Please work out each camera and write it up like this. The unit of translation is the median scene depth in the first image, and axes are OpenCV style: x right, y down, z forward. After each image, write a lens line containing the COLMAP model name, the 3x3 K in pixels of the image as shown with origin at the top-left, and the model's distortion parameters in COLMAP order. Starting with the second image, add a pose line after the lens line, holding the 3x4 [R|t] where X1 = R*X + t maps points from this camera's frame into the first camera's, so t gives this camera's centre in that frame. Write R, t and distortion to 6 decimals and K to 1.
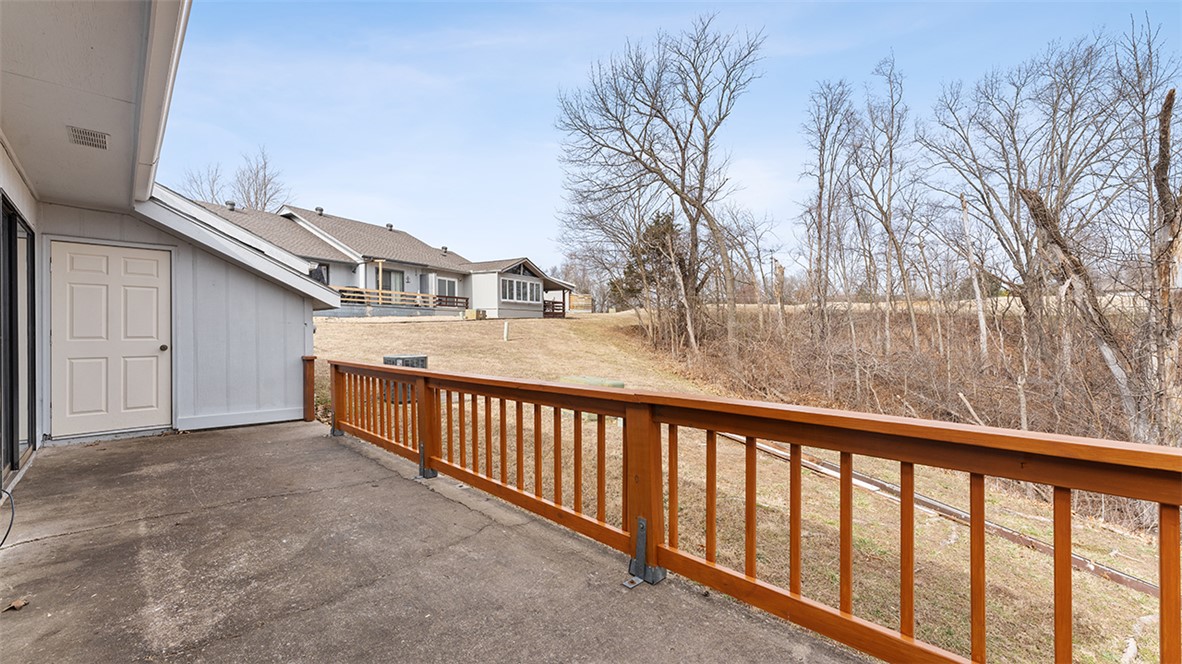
lens RADIAL K [[475.4, 0, 591.0], [0, 475.4, 332.0], [0, 0, 1]] dist [0.000819, 0.000433]
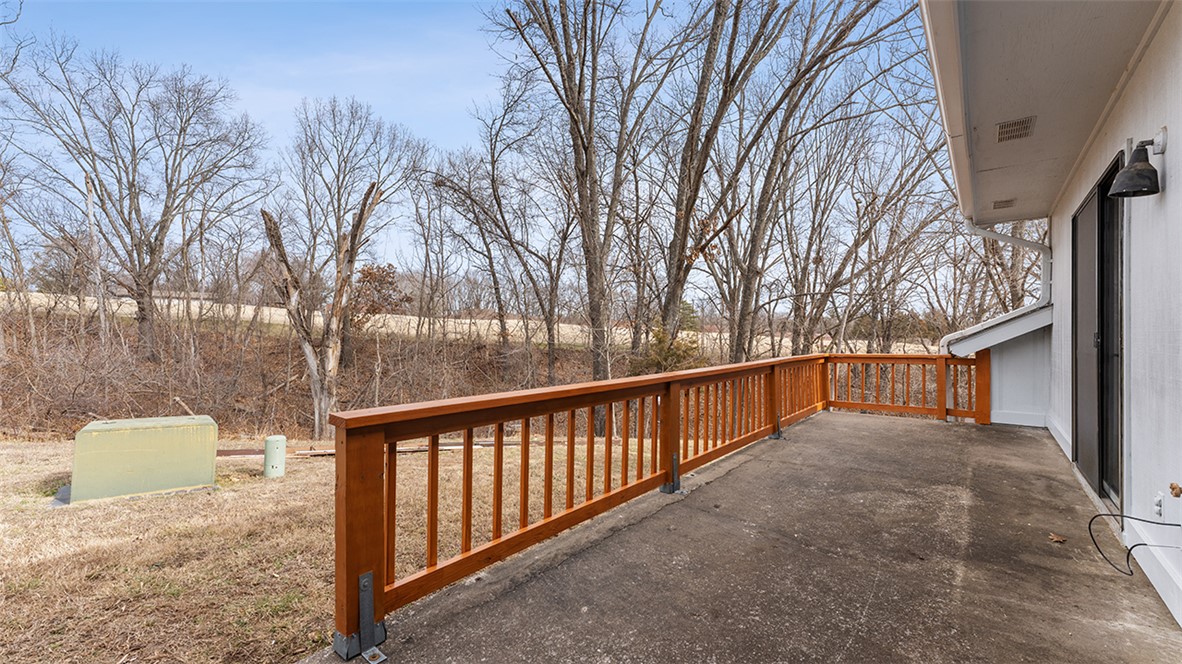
lens RADIAL K [[475.4, 0, 591.0], [0, 475.4, 332.0], [0, 0, 1]] dist [0.000819, 0.000433]
pose [[-0.099315, 0.011481, 0.994990, -1.275332], [0.006510, 0.999920, -0.010888, 0.009015], [-0.995035, 0.005396, -0.099381, 1.284536]]
